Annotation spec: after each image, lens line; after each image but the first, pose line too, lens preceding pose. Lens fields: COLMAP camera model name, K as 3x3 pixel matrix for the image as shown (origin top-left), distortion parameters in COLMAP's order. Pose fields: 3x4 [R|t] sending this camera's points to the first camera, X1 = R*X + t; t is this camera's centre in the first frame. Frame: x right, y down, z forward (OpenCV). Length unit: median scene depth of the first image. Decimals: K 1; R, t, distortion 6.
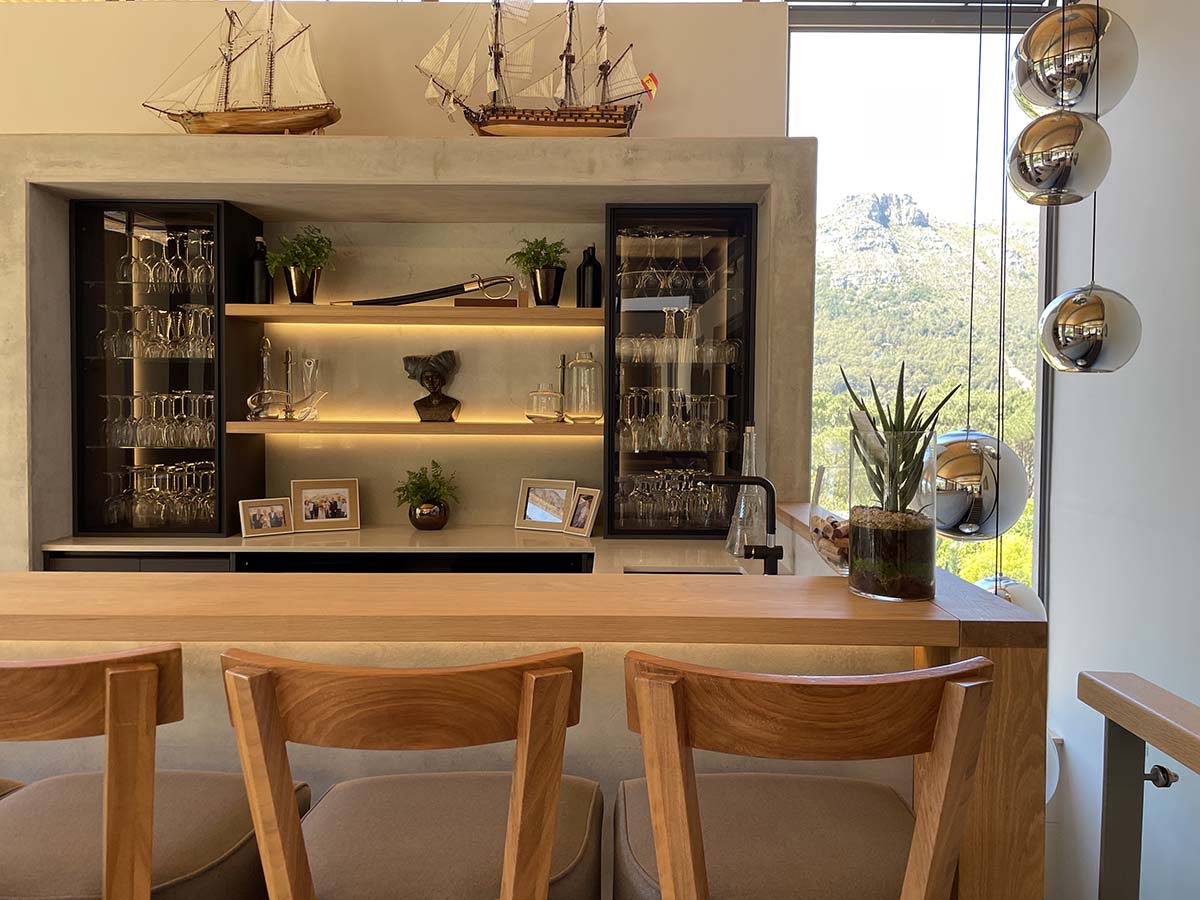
lens RADIAL K [[909.3, 0, 611.0], [0, 909.3, 428.1], [0, 0, 1]] dist [0.081690, -0.107908]
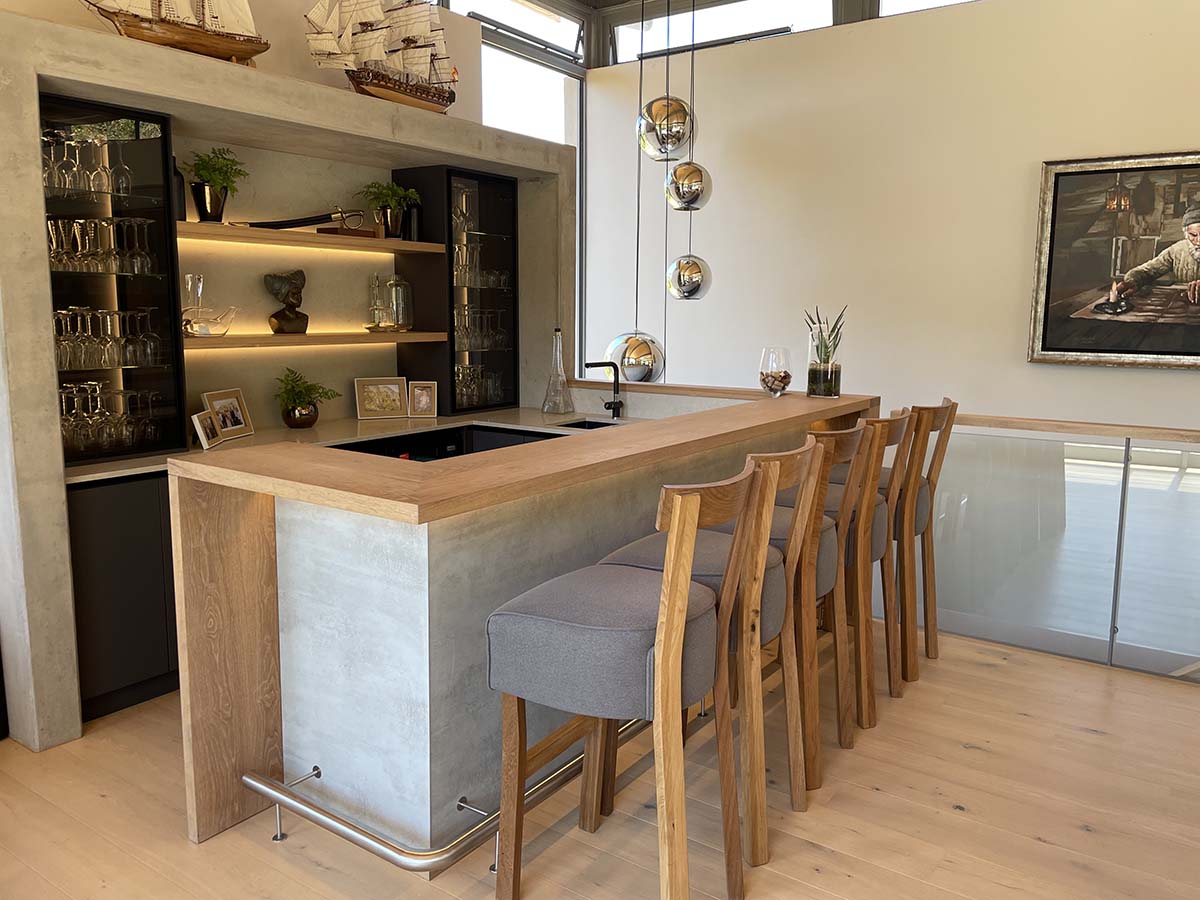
lens RADIAL K [[909.3, 0, 605.2], [0, 909.3, 434.0], [0, 0, 1]] dist [0.081690, -0.107908]
pose [[0.567924, -0.116747, 0.814759, -1.075689], [0.017241, 0.991360, 0.130035, -0.029107], [-0.822900, -0.059803, 0.565030, 0.032502]]
